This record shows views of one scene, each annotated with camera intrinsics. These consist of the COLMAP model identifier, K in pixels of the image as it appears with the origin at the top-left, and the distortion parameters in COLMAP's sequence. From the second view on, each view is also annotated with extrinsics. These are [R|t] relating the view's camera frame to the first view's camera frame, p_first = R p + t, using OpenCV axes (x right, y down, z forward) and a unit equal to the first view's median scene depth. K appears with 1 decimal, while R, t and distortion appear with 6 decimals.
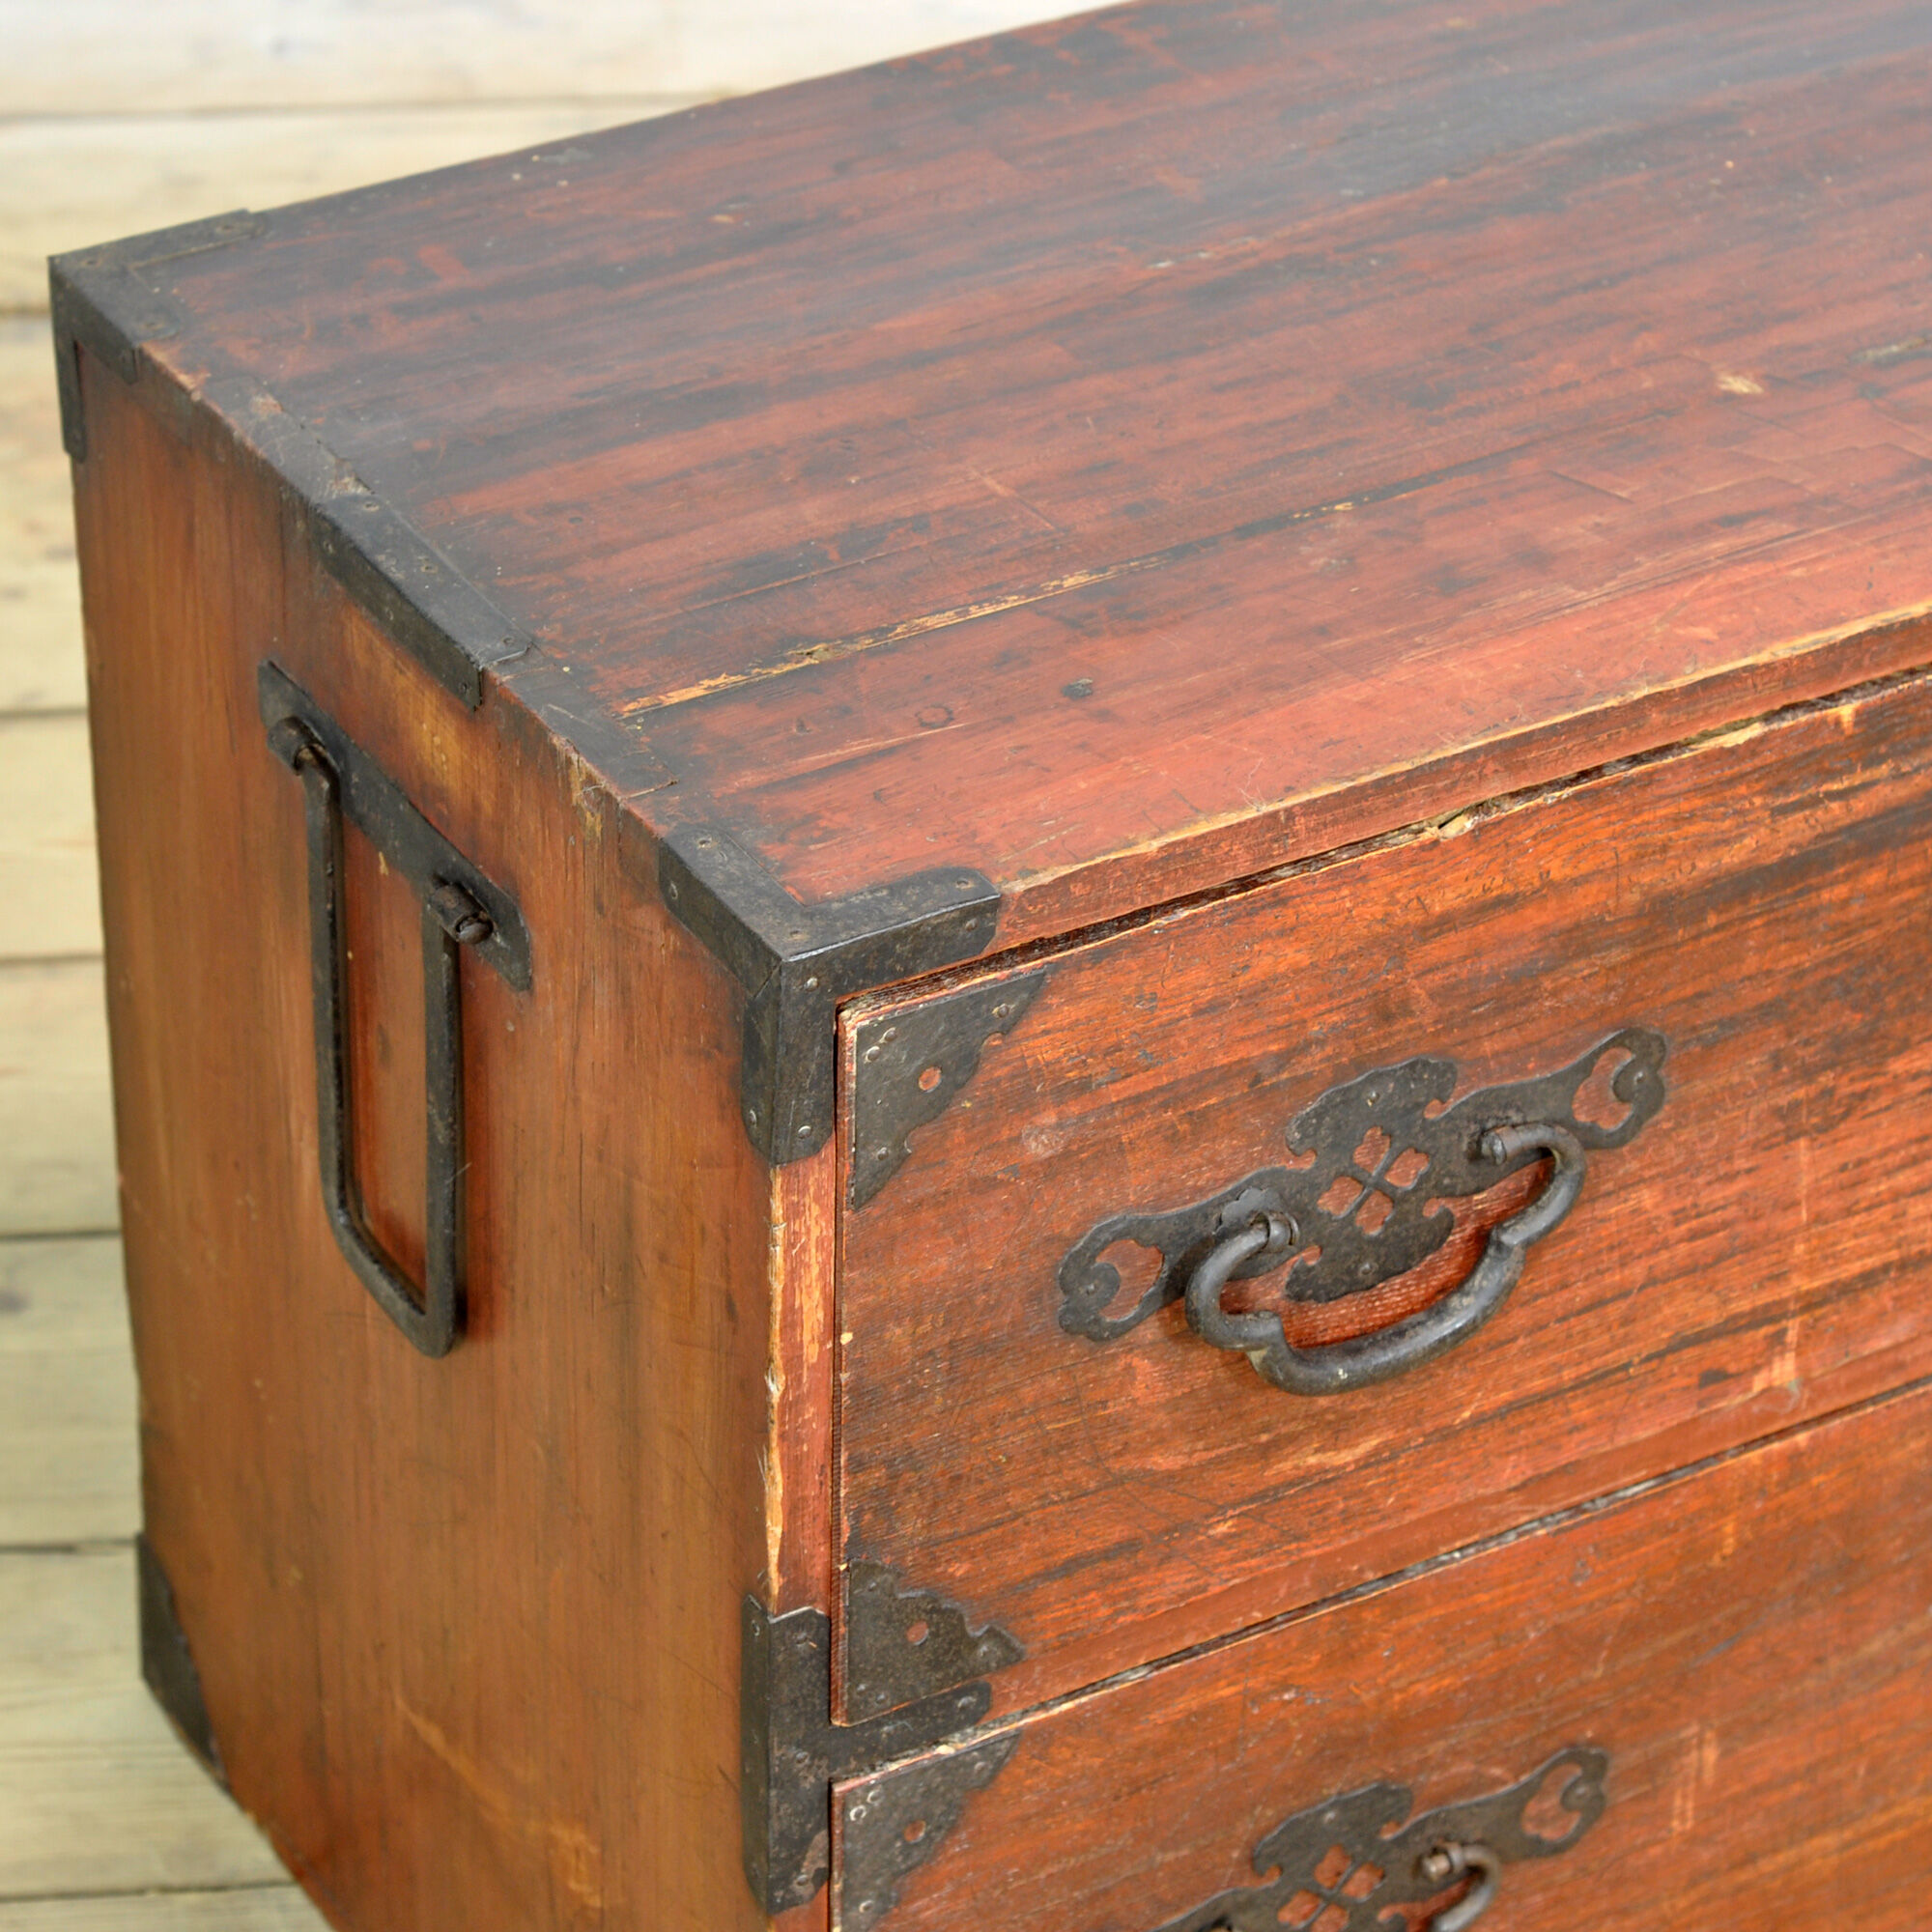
lens RADIAL K [[7142.4, 0, 966.0], [0, 7142.4, 966.0], [0, 0, 1]] dist [-0.120526, 1.147677]
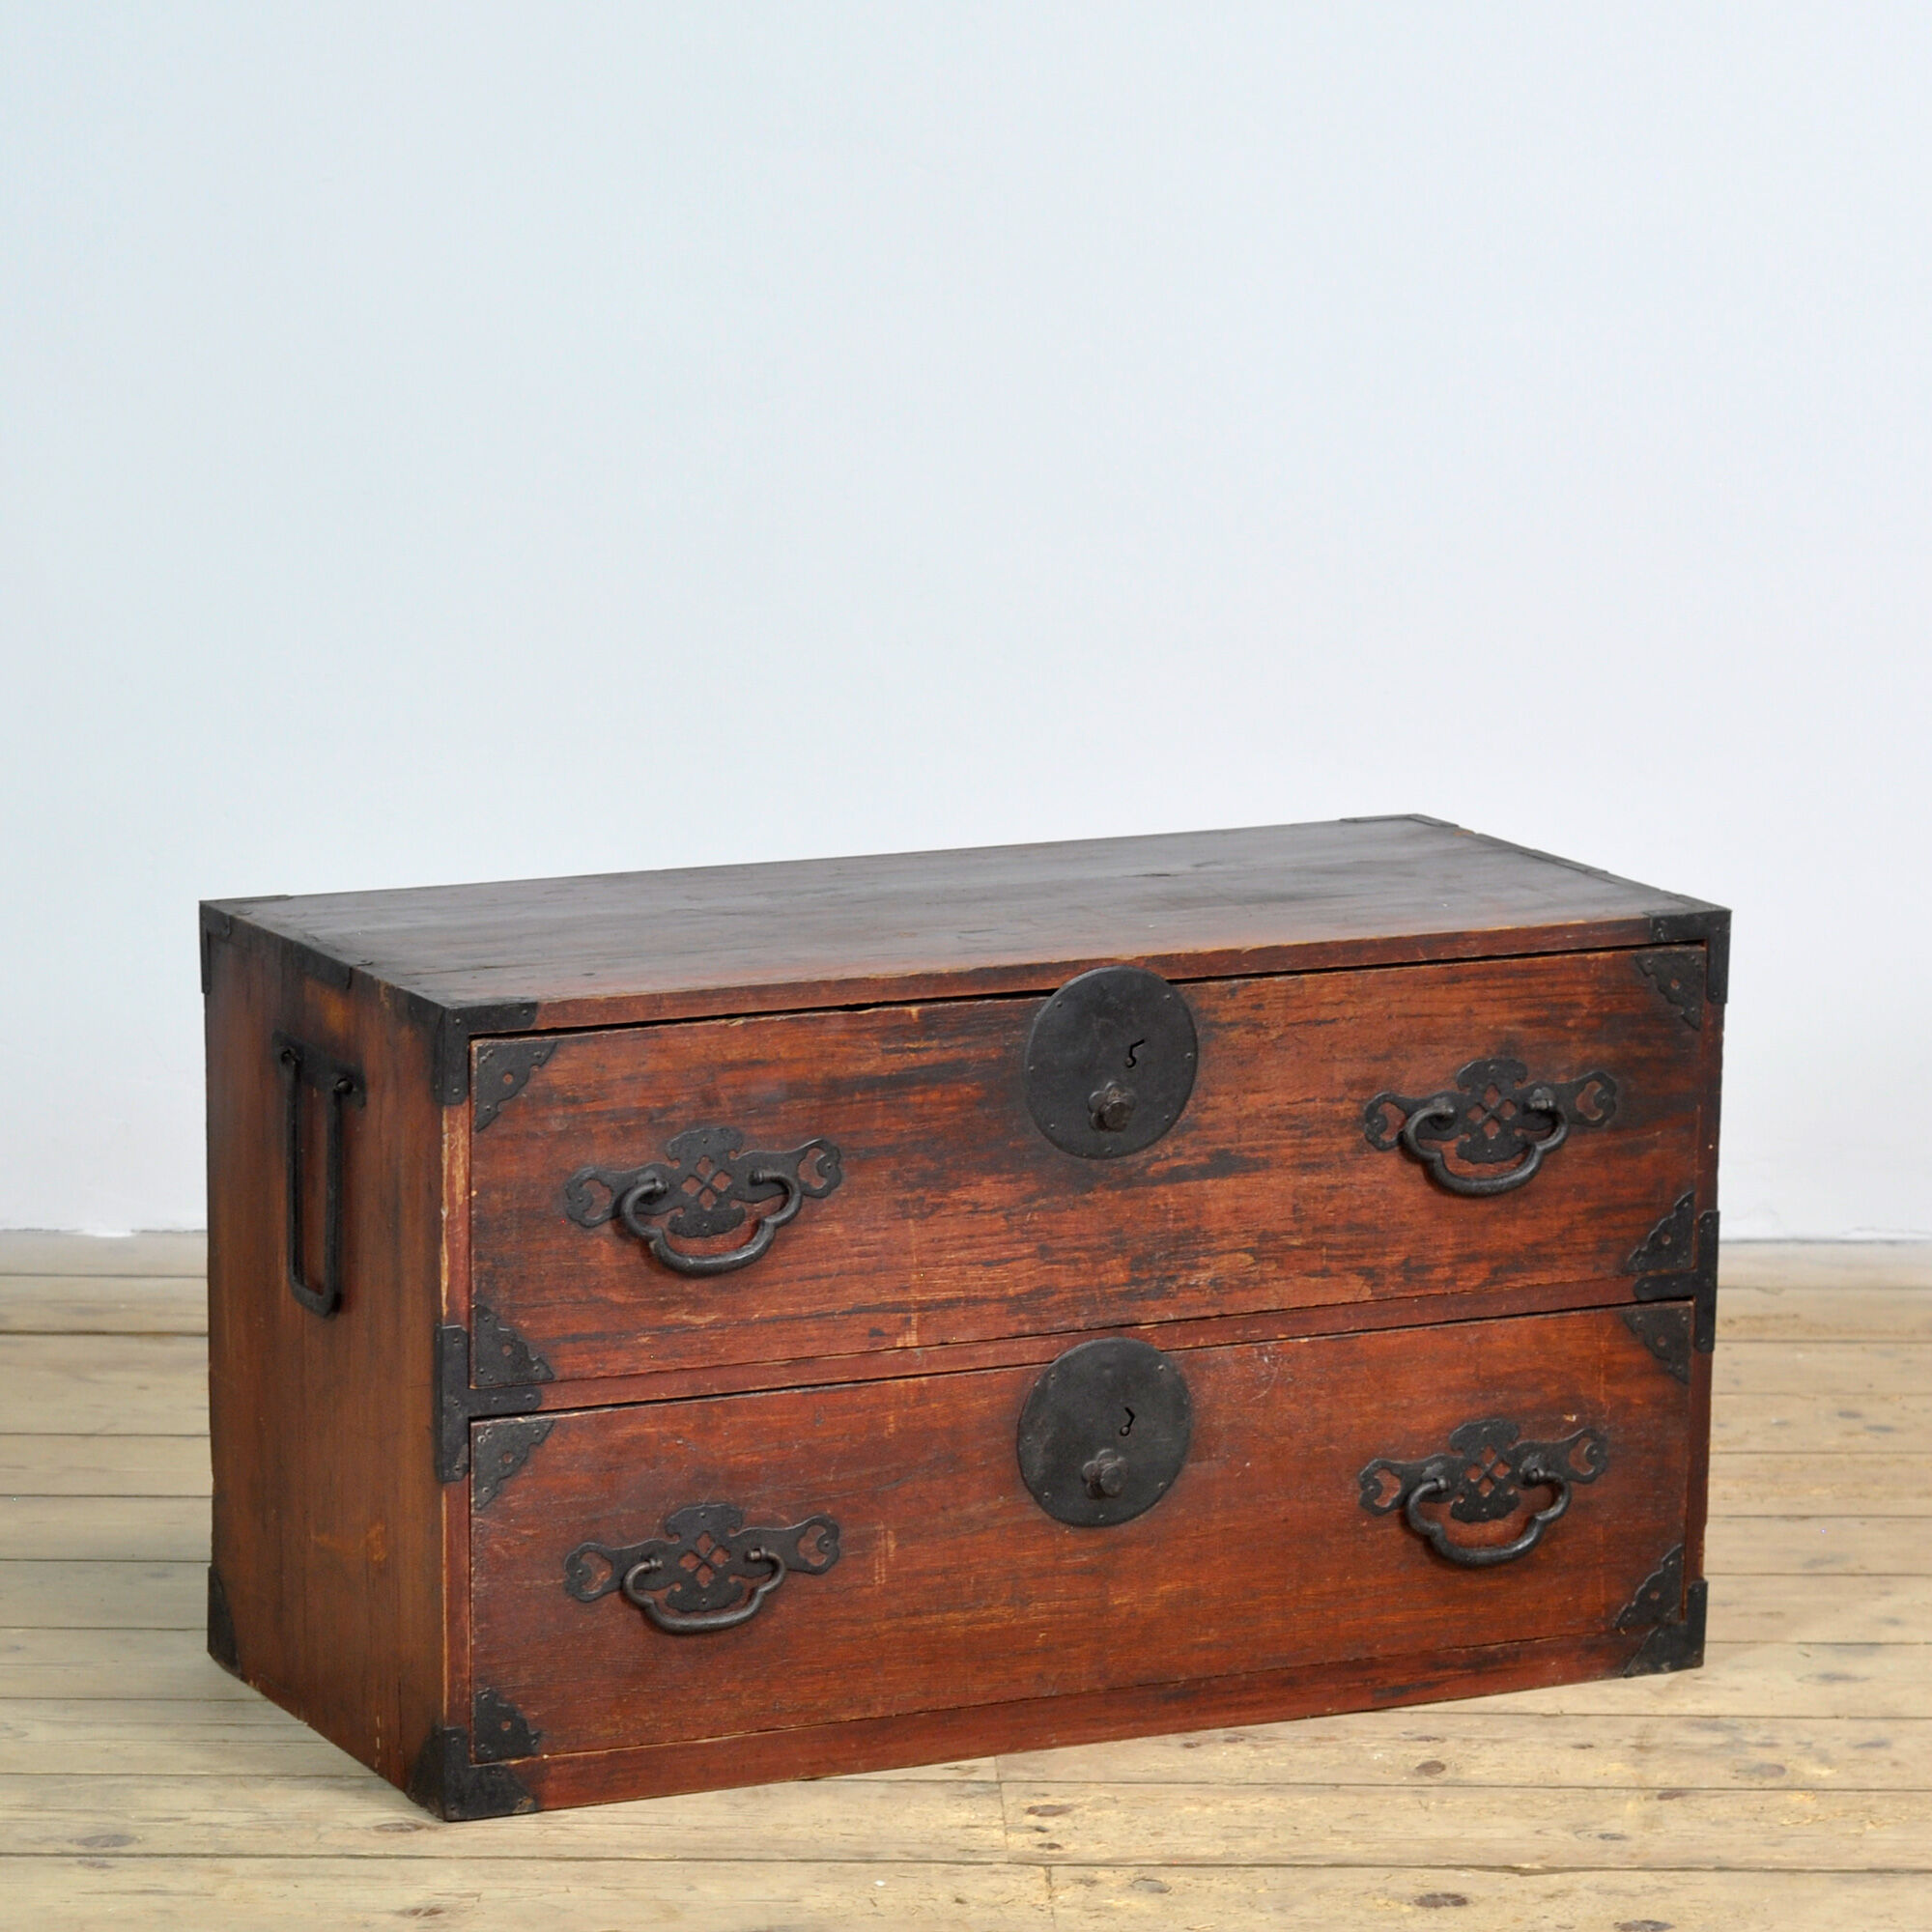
lens RADIAL K [[8730.3, 0, 966.0], [0, 8730.3, 966.0], [0, 0, 1]] dist [-0.145376, -2.548604]
pose [[0.996752, 0.007914, -0.080139, 0.374862], [-0.038202, 0.922523, -0.384046, 1.076385], [0.070891, 0.385860, 0.919830, -1.709674]]
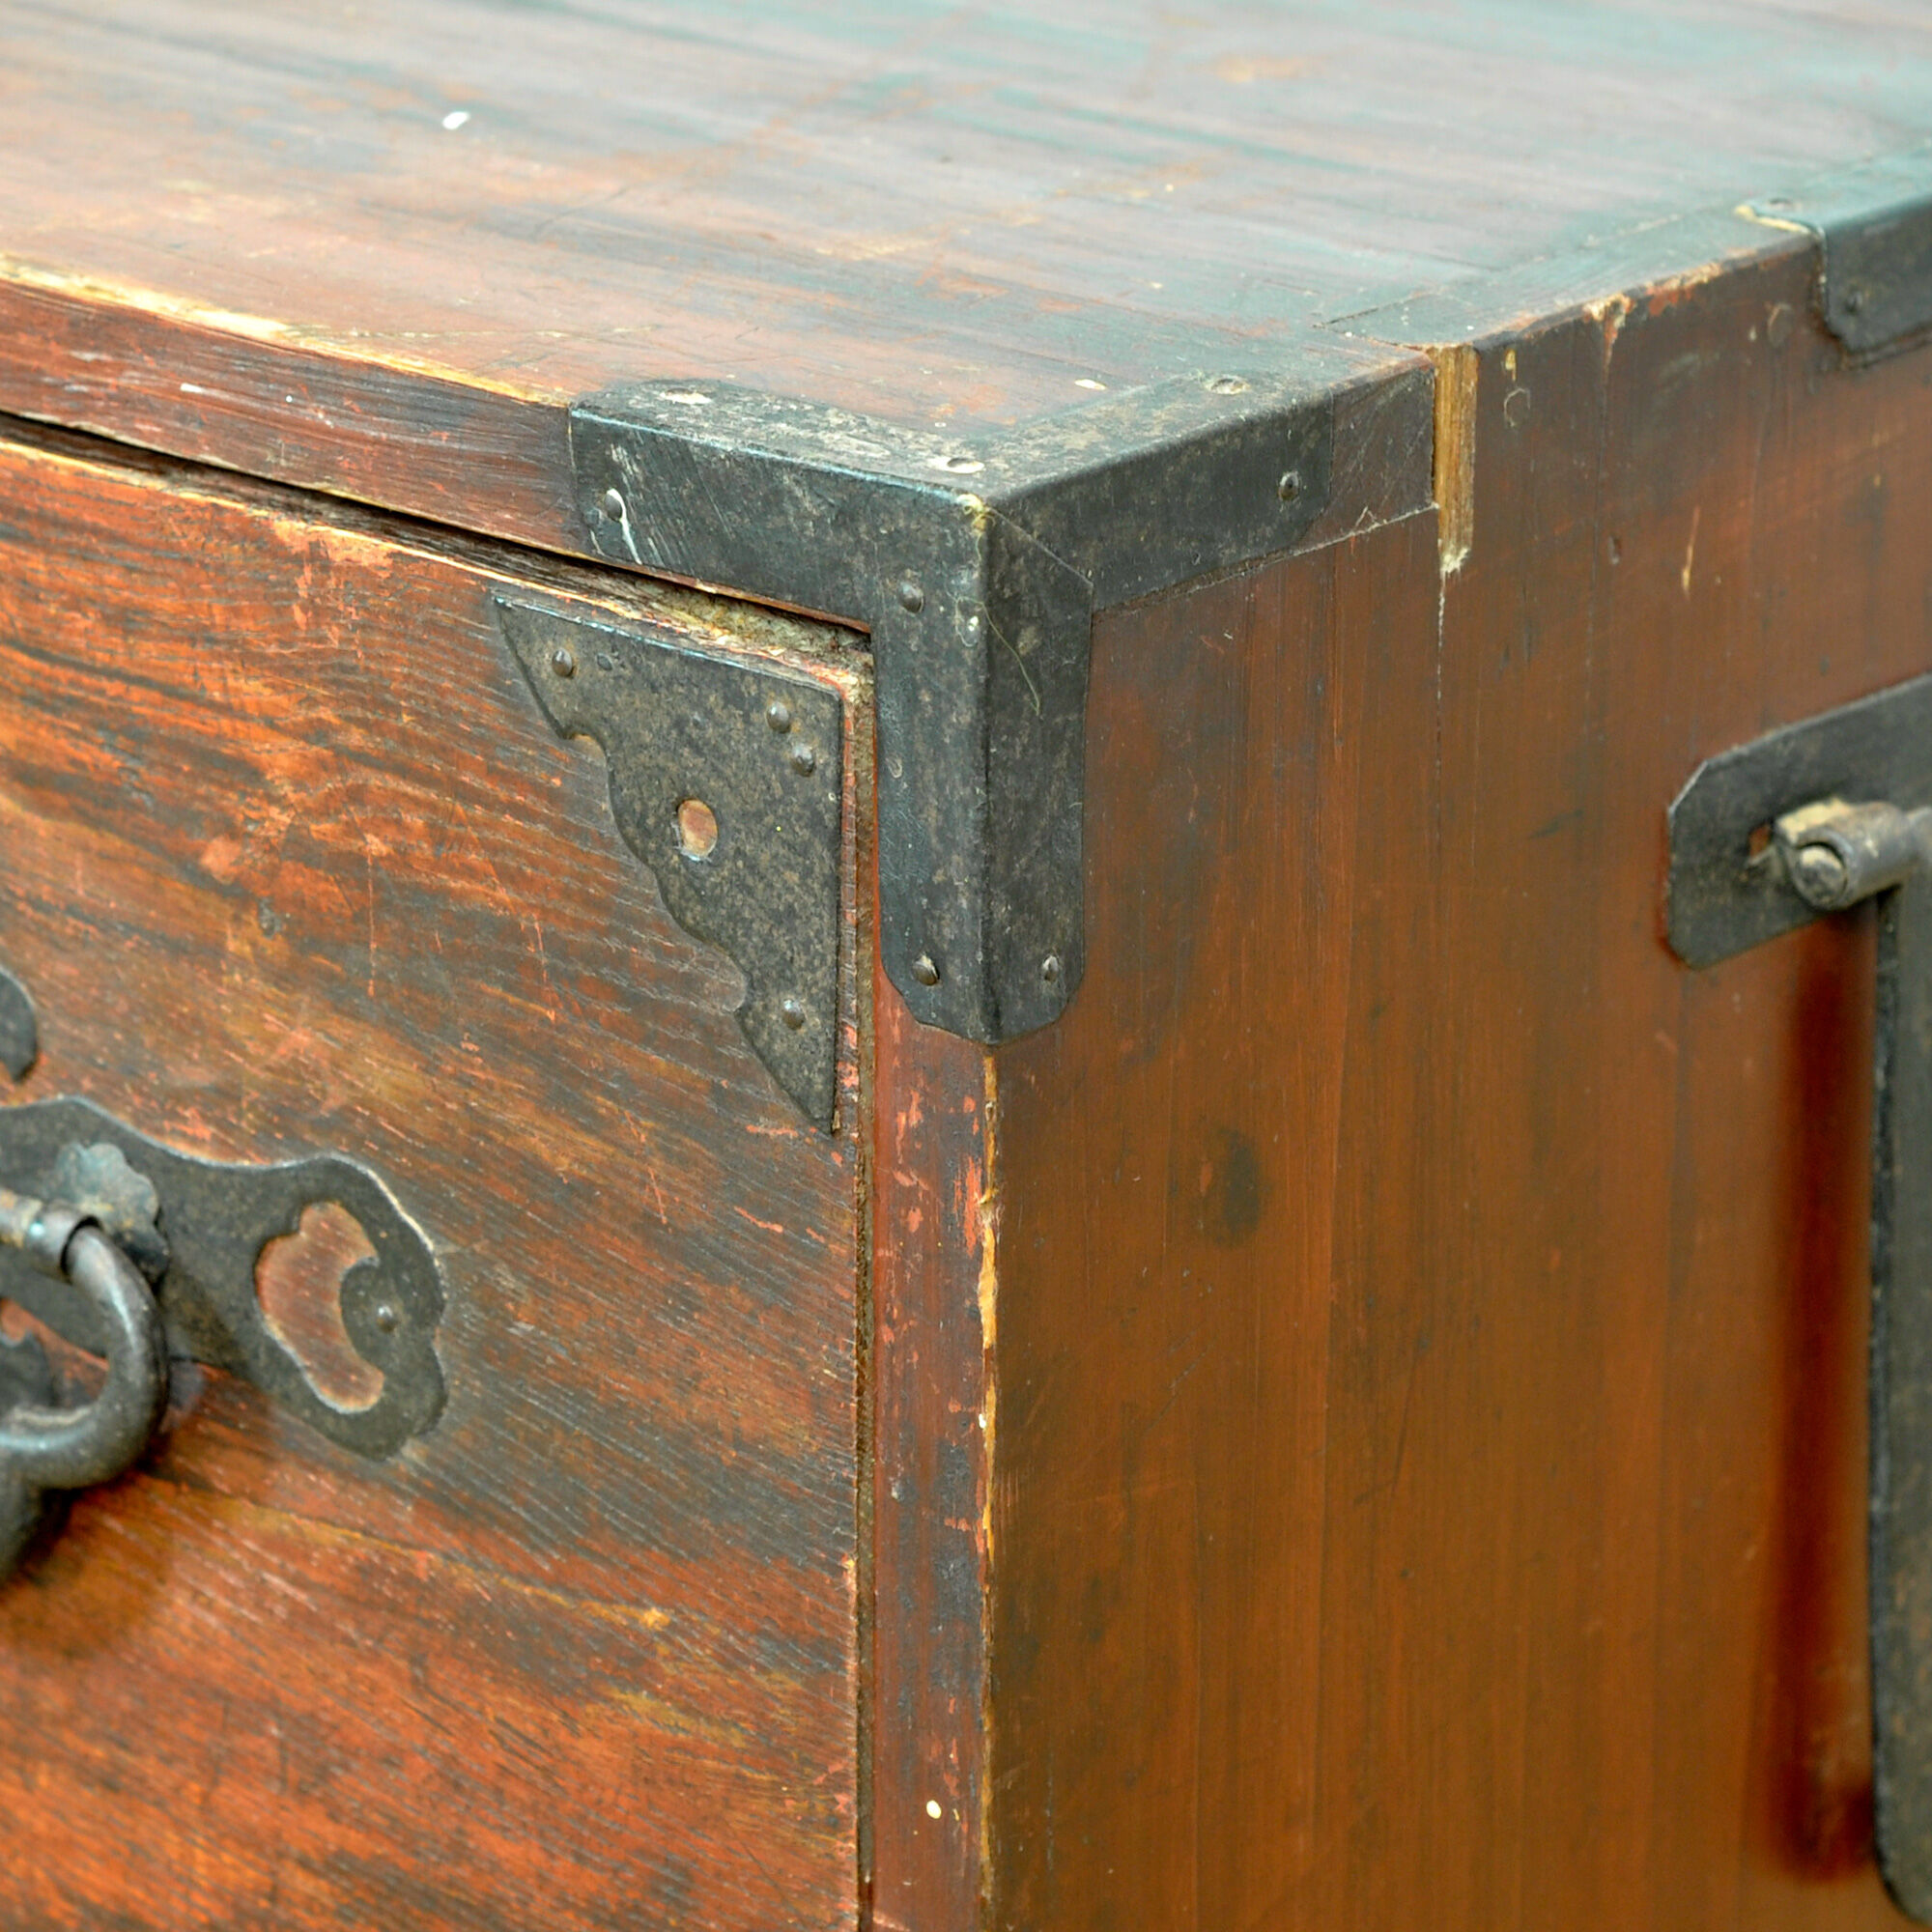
lens RADIAL K [[9073.5, 0, 965.0], [0, 9073.5, 670.3], [0, 0, 1]] dist [-0.012178, -0.228546]
pose [[0.315030, 0.260739, -0.912563, 0.884296], [-0.518207, 0.852799, 0.064770, -0.157347], [0.795121, 0.452492, 0.403774, 0.916279]]
